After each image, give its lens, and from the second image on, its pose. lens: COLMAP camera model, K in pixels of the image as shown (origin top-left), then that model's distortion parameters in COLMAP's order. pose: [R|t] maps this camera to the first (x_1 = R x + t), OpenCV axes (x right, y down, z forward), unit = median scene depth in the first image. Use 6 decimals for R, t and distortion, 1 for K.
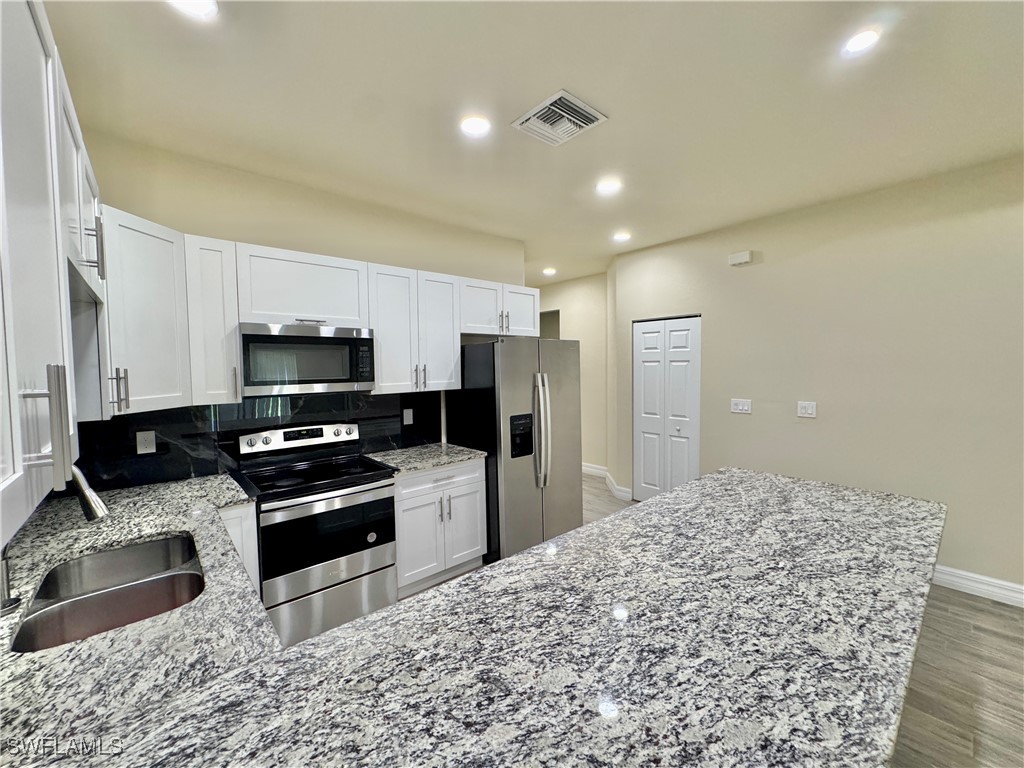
lens RADIAL K [[410.1, 0, 510.2], [0, 410.1, 384.9], [0, 0, 1]] dist [-0.003182, 0.000569]
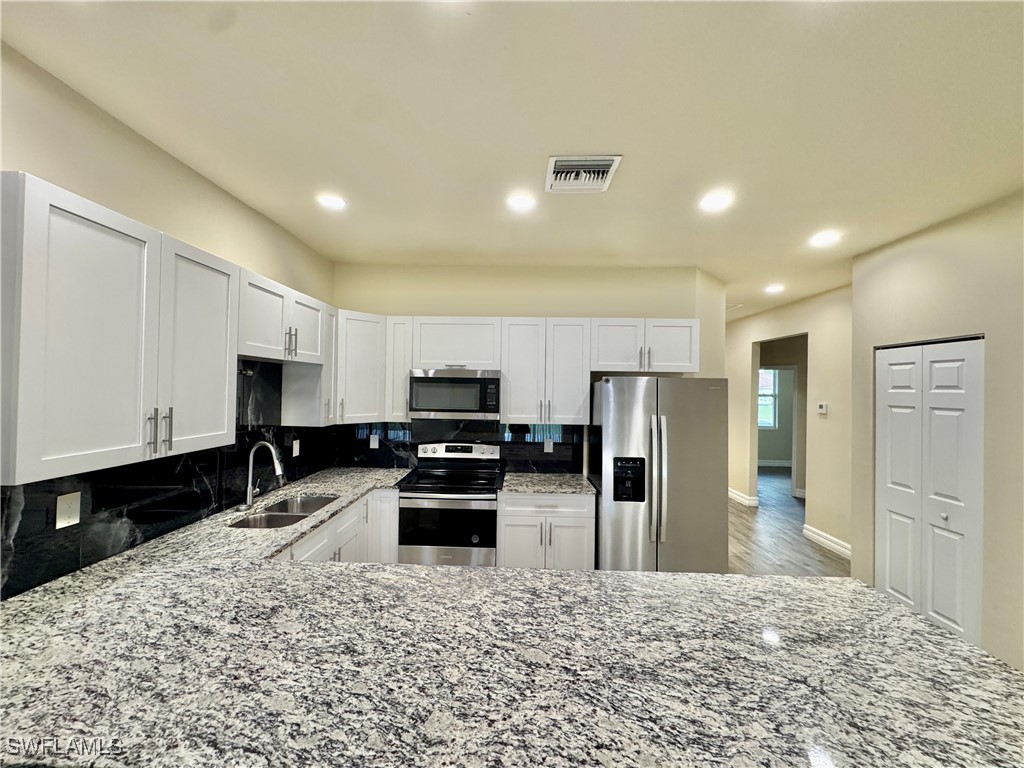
lens RADIAL K [[410.1, 0, 510.1], [0, 410.1, 384.6], [0, 0, 1]] dist [-0.003182, 0.000569]
pose [[0.734221, 0.017934, -0.678673, 0.554125], [-0.057892, 0.997664, -0.036267, -0.053860], [0.676437, 0.065918, 0.733544, 0.123061]]
